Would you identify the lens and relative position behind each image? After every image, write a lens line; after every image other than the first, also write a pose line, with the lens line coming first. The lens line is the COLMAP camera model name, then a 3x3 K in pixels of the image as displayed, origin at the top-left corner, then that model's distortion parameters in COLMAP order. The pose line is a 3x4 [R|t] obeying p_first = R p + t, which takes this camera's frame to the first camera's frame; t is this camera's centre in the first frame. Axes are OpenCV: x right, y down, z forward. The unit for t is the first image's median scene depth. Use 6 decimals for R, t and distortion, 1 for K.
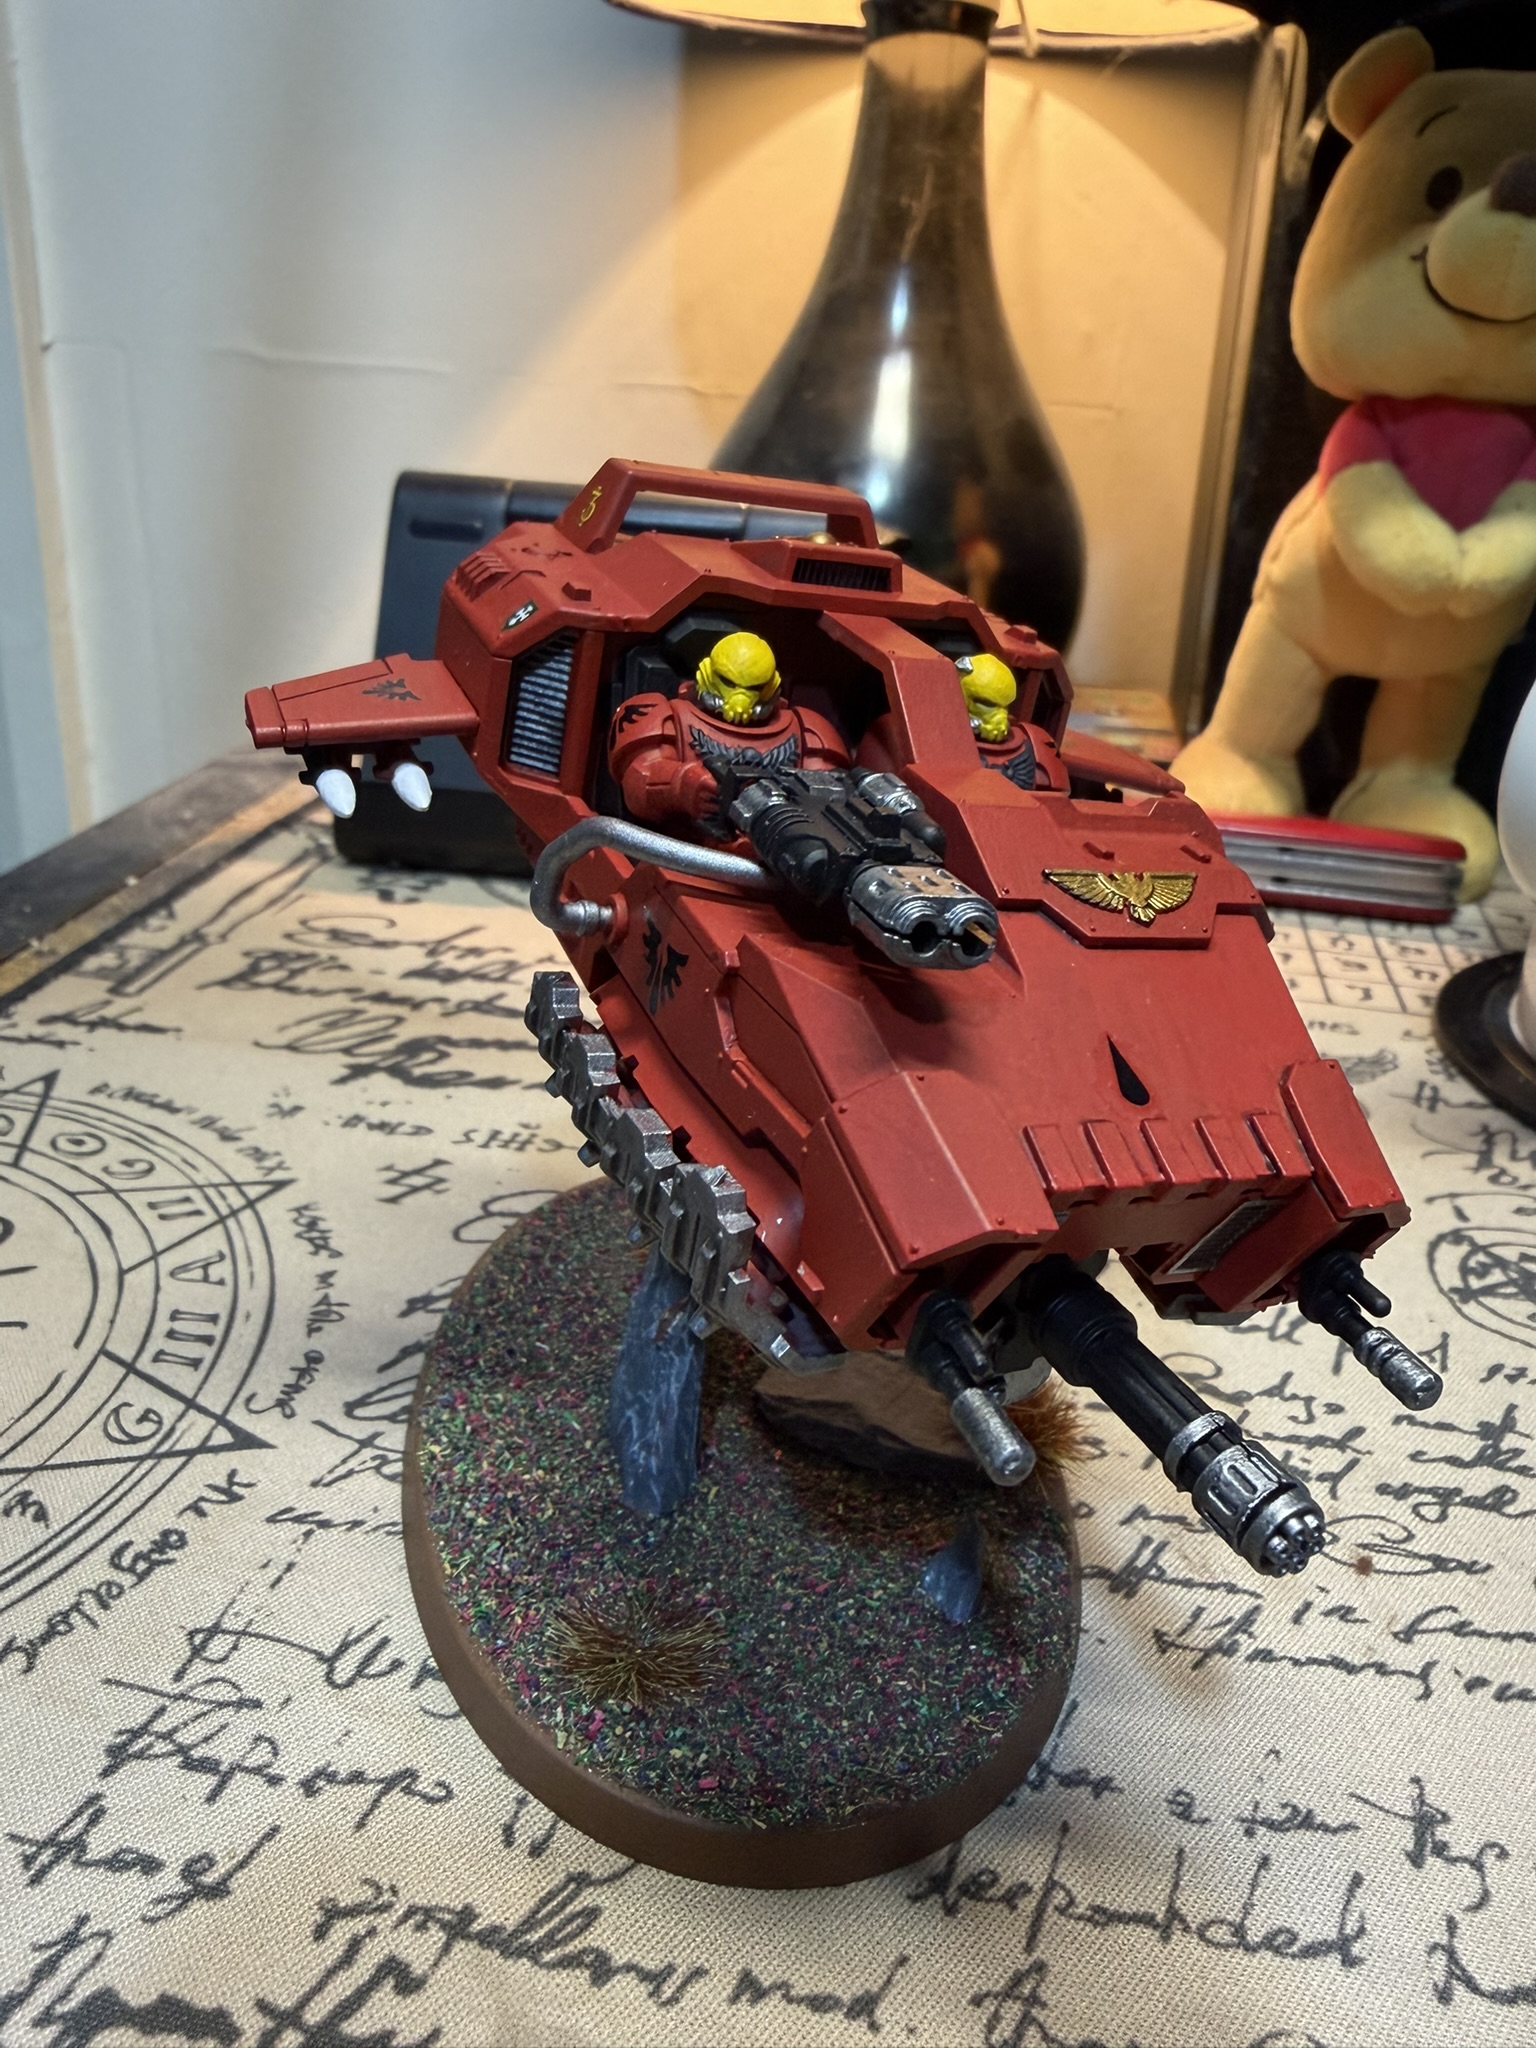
lens RADIAL K [[1580.1, 0, 757.9], [0, 1580.1, 928.0], [0, 0, 1]] dist [-0.006620, 0.015914]
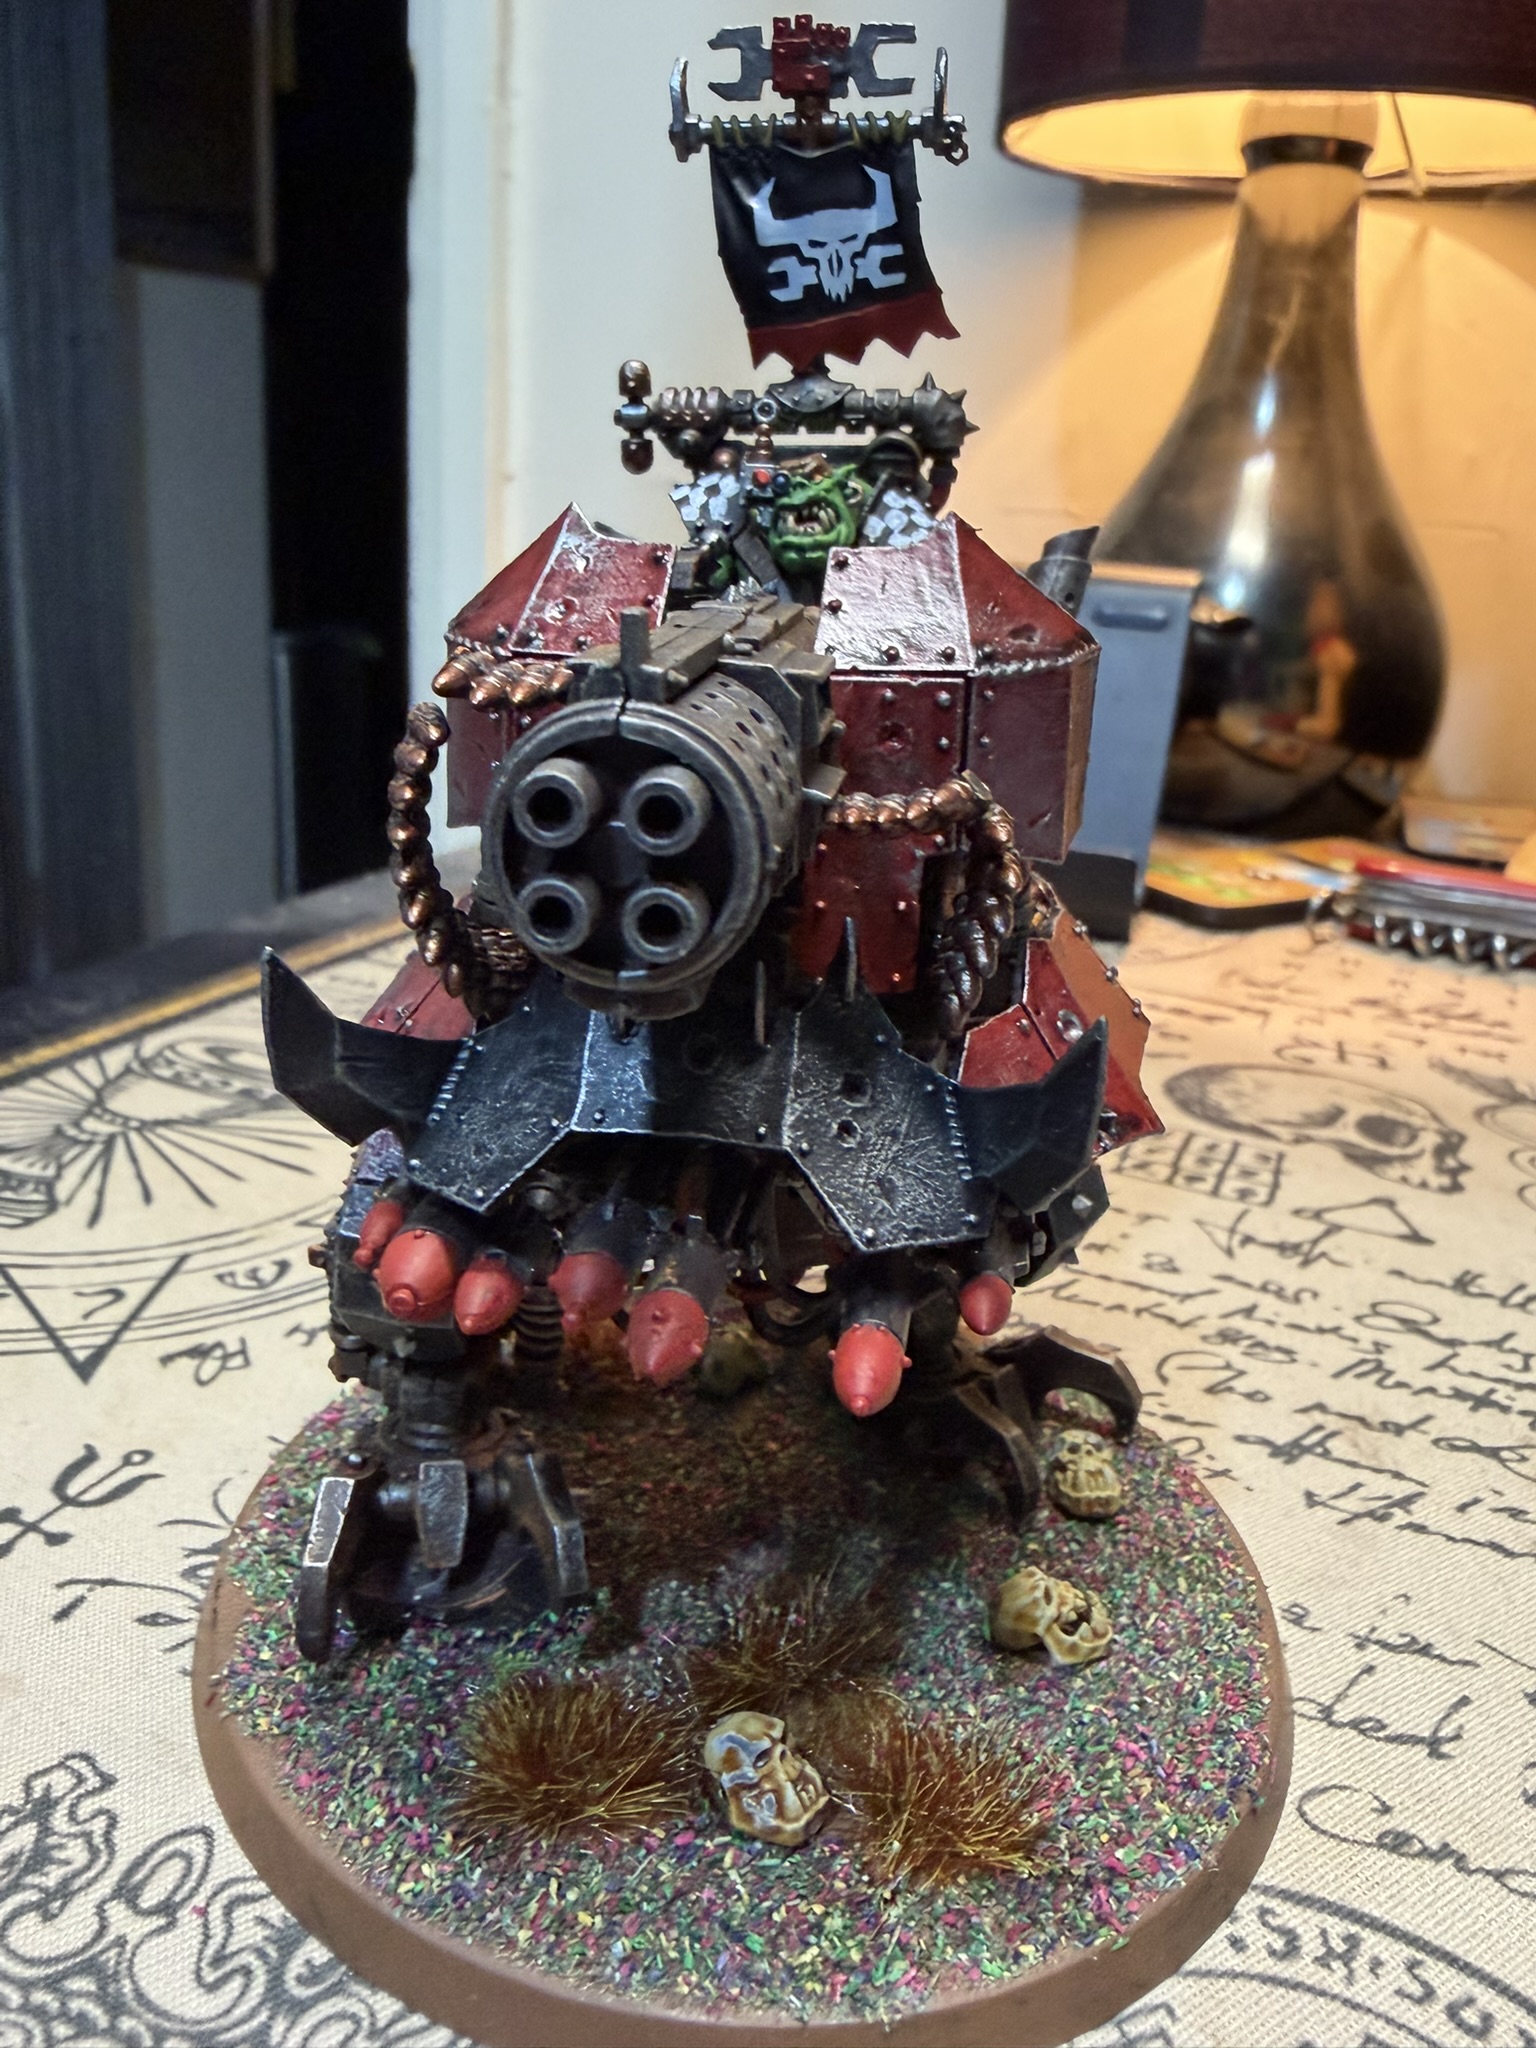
lens RADIAL K [[1580.1, 0, 764.3], [0, 1580.1, 913.4], [0, 0, 1]] dist [-0.006620, 0.015914]
pose [[0.966461, 0.063881, -0.248743, 0.145315], [-0.094629, 0.989001, -0.113680, 0.229478], [0.238745, 0.133406, 0.961875, -0.115137]]
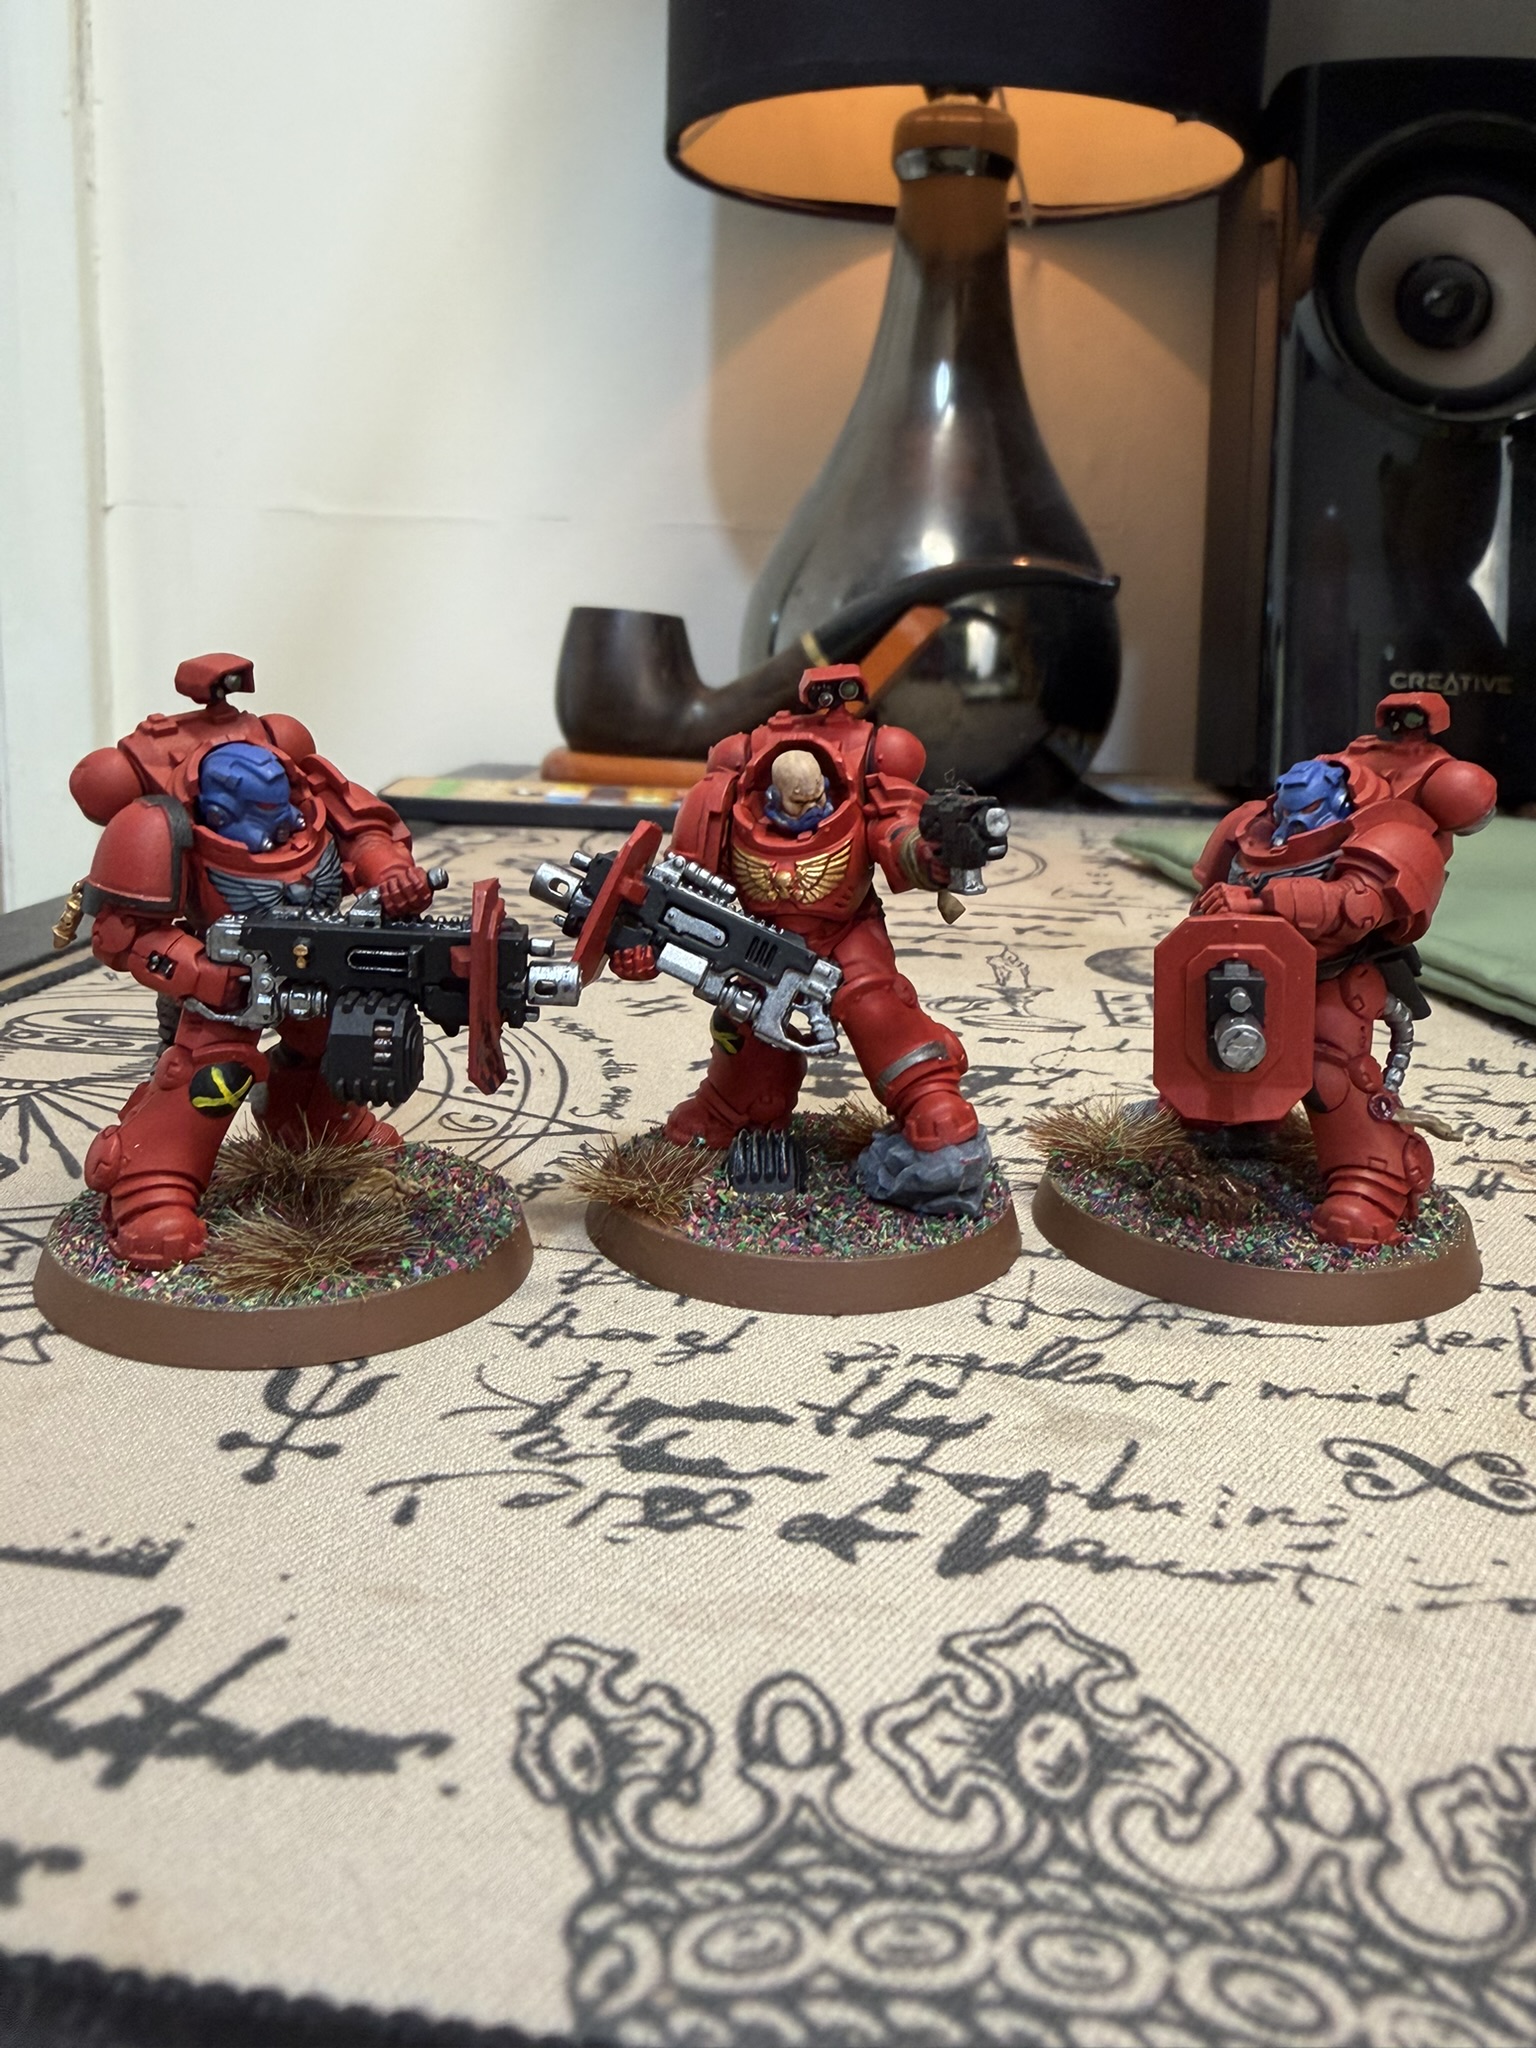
lens RADIAL K [[1580.1, 0, 761.9], [0, 1580.1, 933.9], [0, 0, 1]] dist [-0.006620, 0.015914]
pose [[0.997904, -0.040282, 0.050644, -0.288429], [0.048715, 0.982790, -0.178188, 0.432295], [-0.042595, 0.180282, 0.982692, -0.010795]]
